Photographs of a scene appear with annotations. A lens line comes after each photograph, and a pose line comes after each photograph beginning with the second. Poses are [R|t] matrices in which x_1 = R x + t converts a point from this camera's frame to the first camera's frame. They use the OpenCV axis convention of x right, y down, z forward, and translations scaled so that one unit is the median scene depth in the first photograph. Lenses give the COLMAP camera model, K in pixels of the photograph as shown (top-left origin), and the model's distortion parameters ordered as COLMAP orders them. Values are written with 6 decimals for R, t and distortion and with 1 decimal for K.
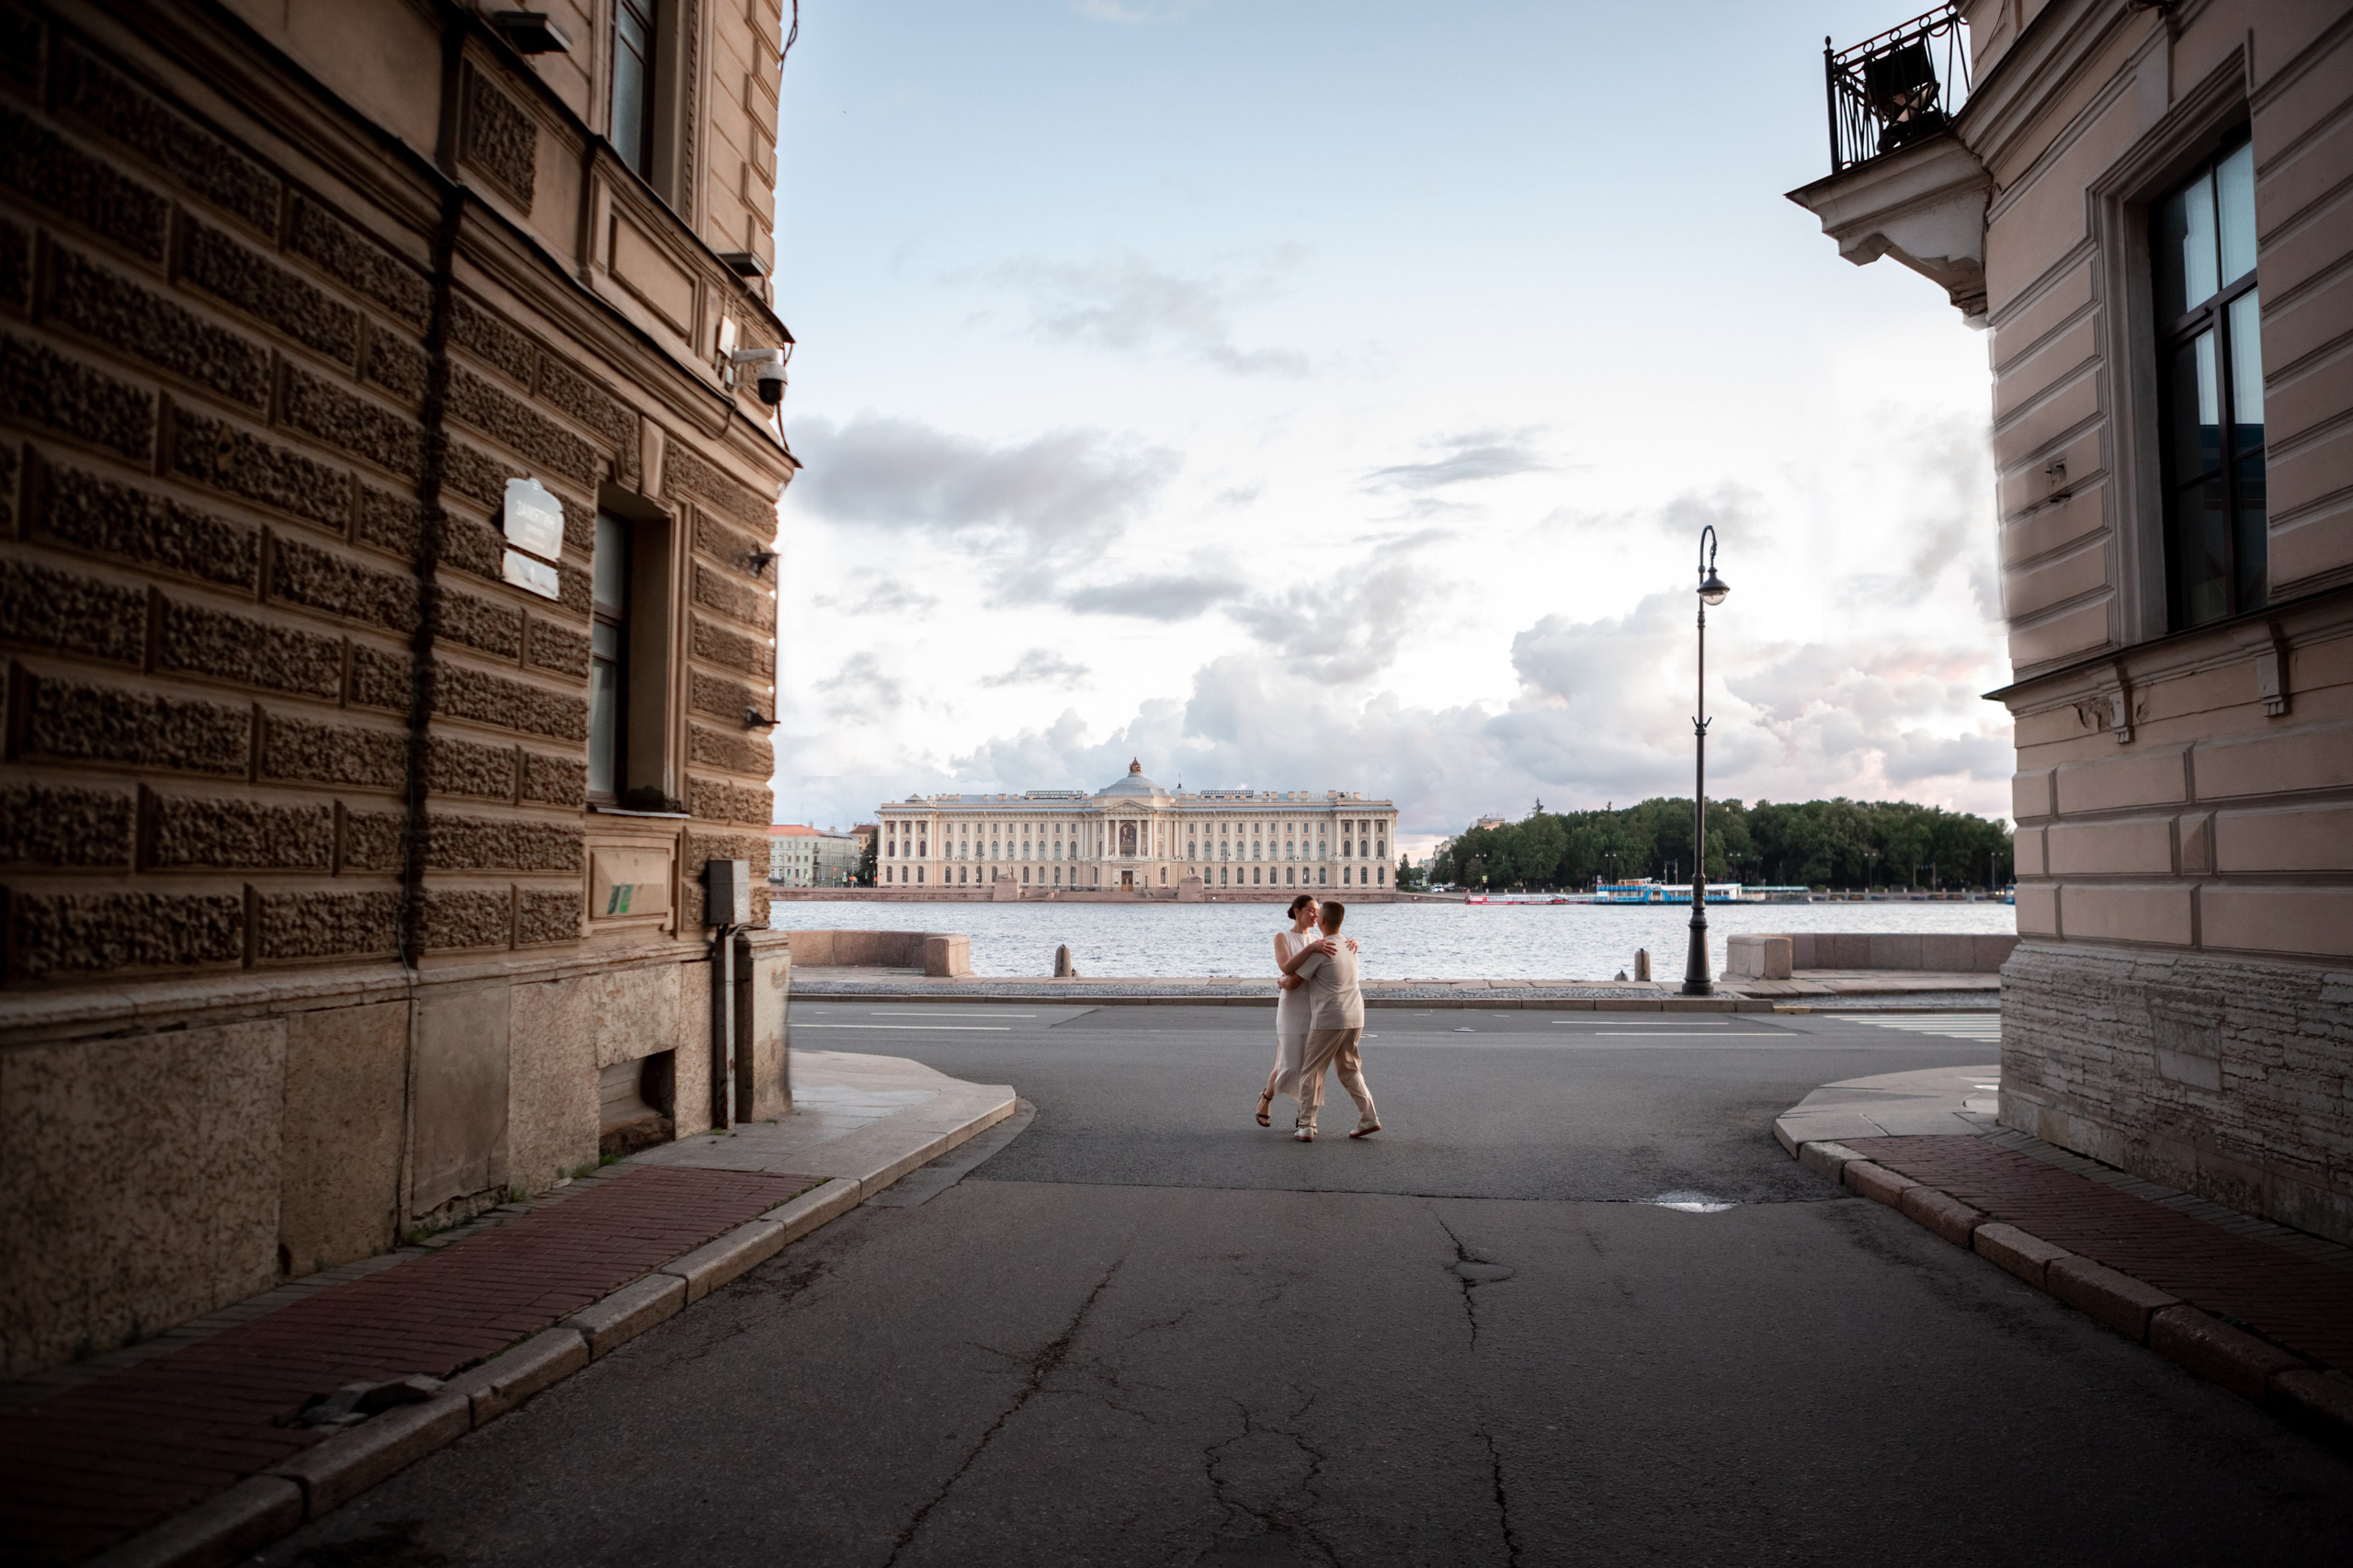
lens RADIAL K [[1743.5, 0, 1176.5], [0, 1743.5, 784.0], [0, 0, 1]] dist [-0.104883, 0.070348]
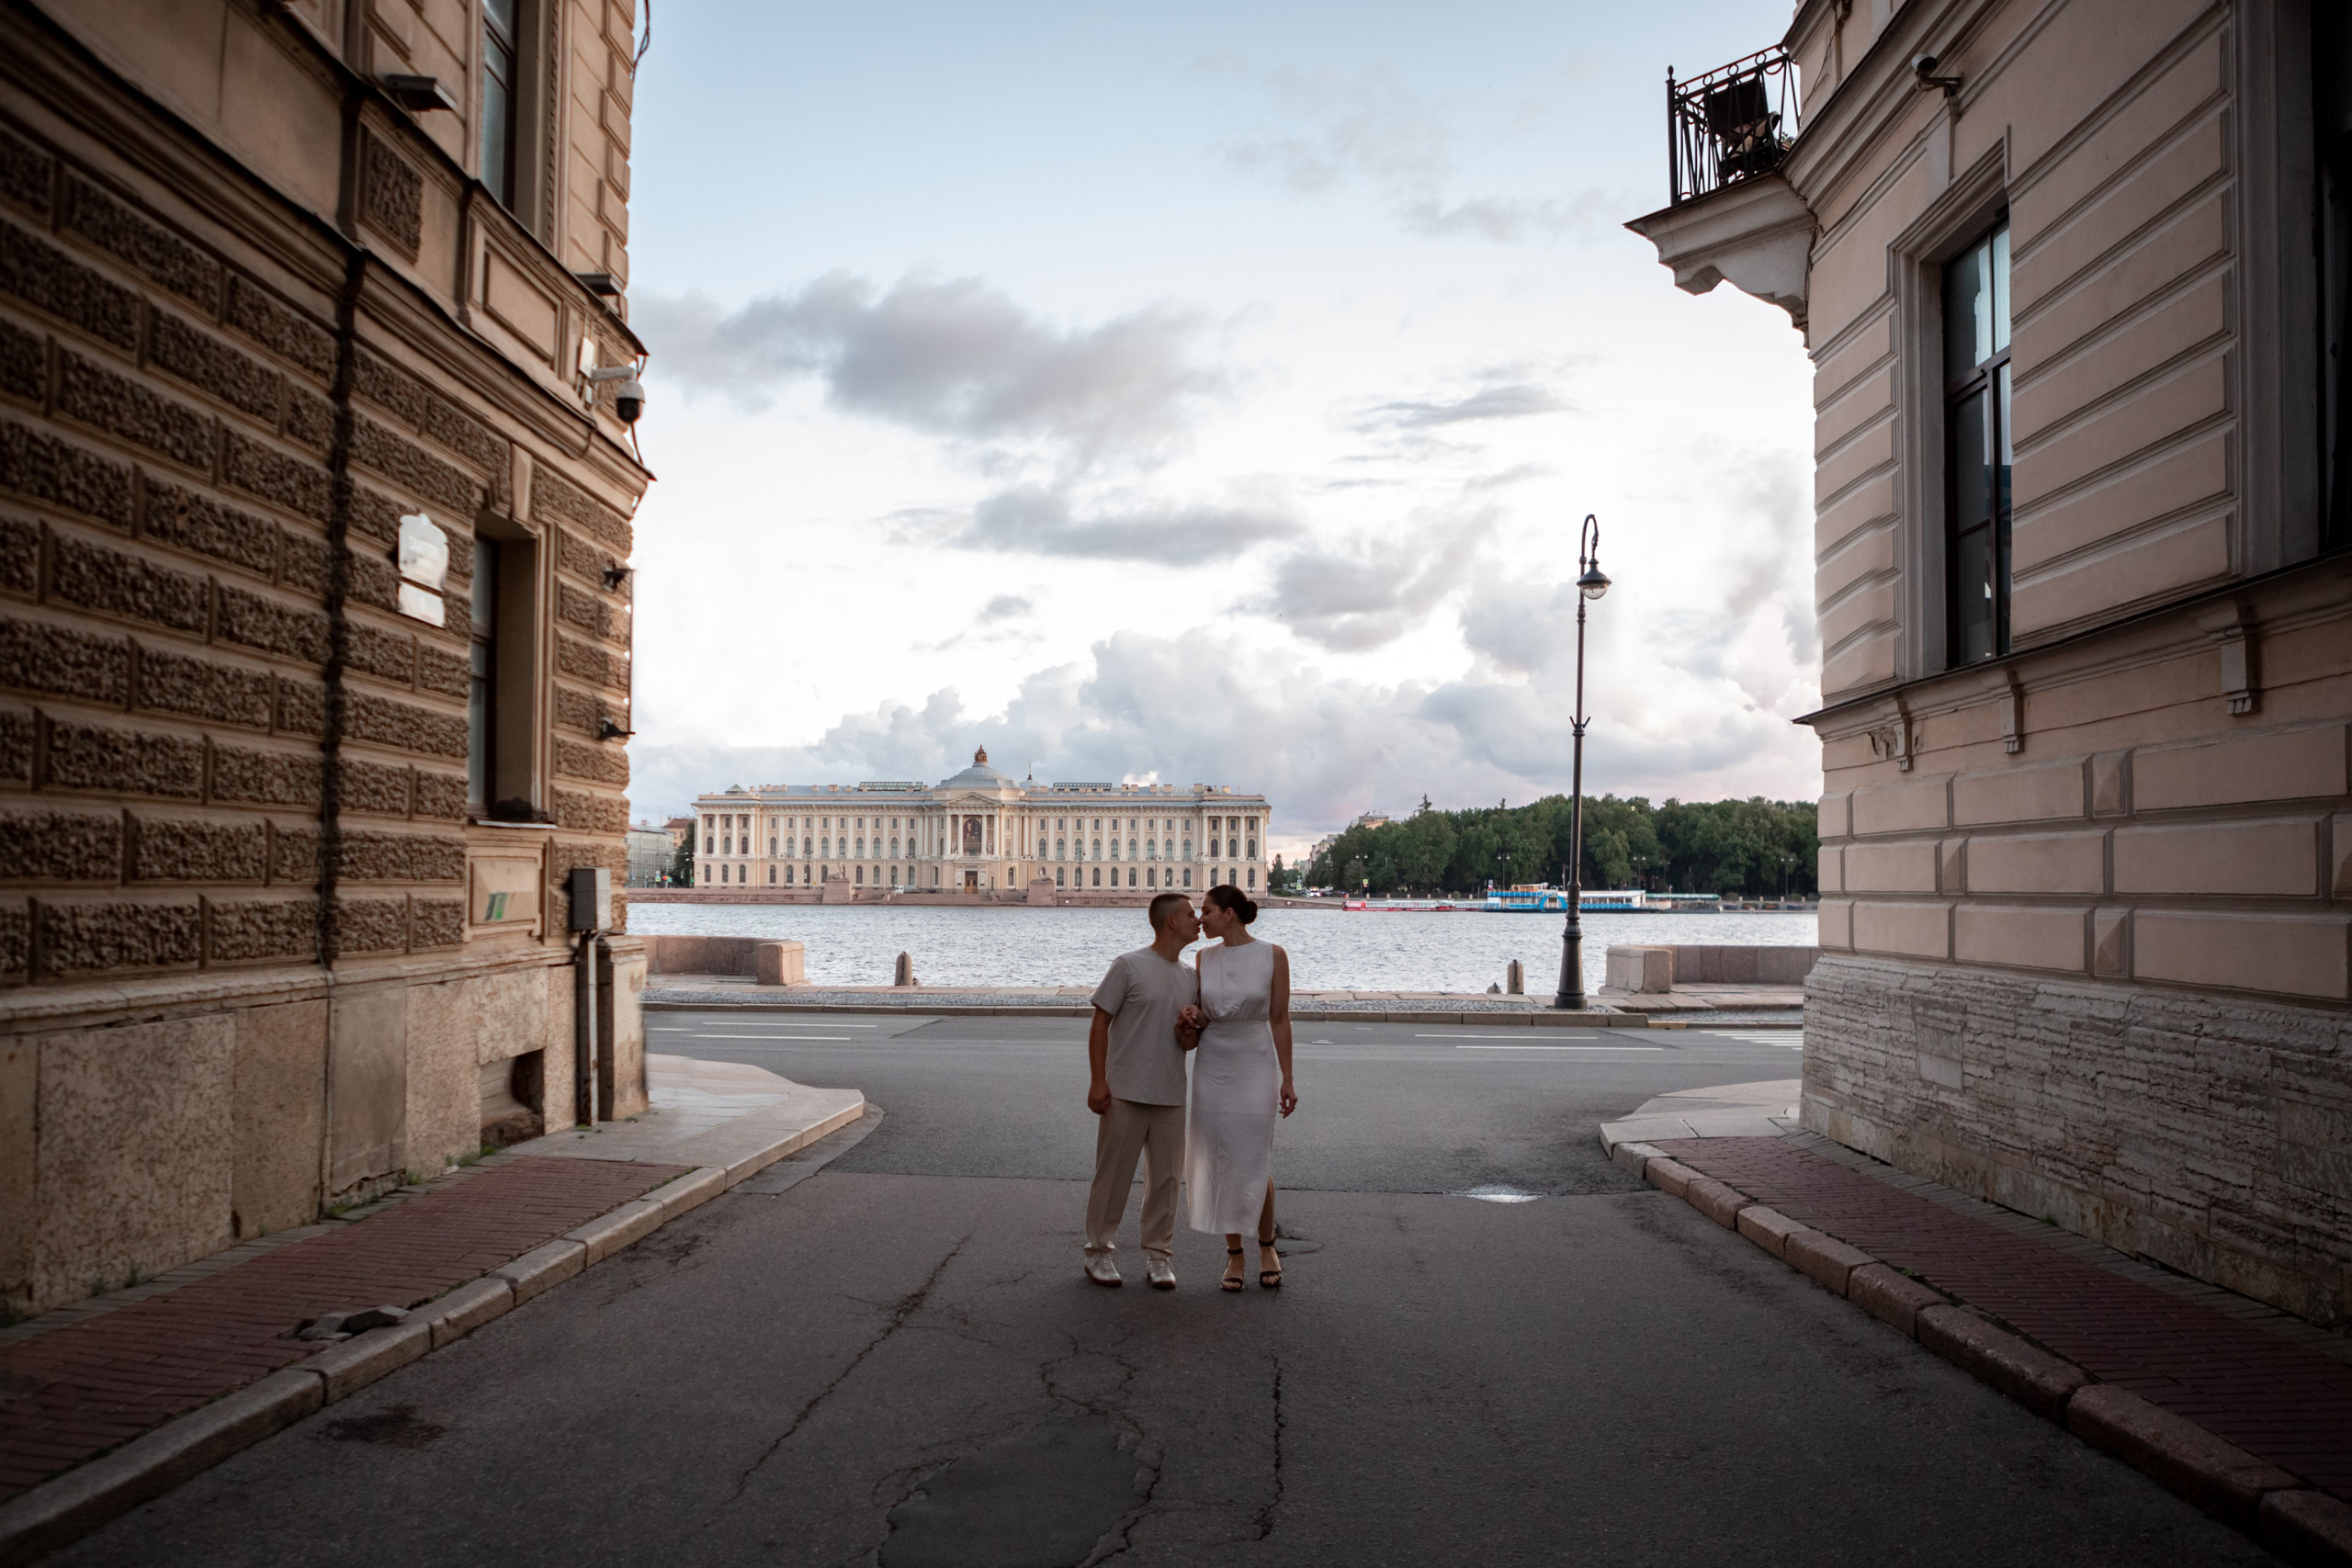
lens RADIAL K [[1949.8, 0, 1064.3], [0, 1949.8, 874.5], [0, 0, 1]] dist [-0.114975, 0.002260]
pose [[0.999789, 0.006040, 0.019628, 0.002461], [-0.007047, 0.998640, 0.051655, -0.017655], [-0.019289, -0.051782, 0.998472, -0.202893]]
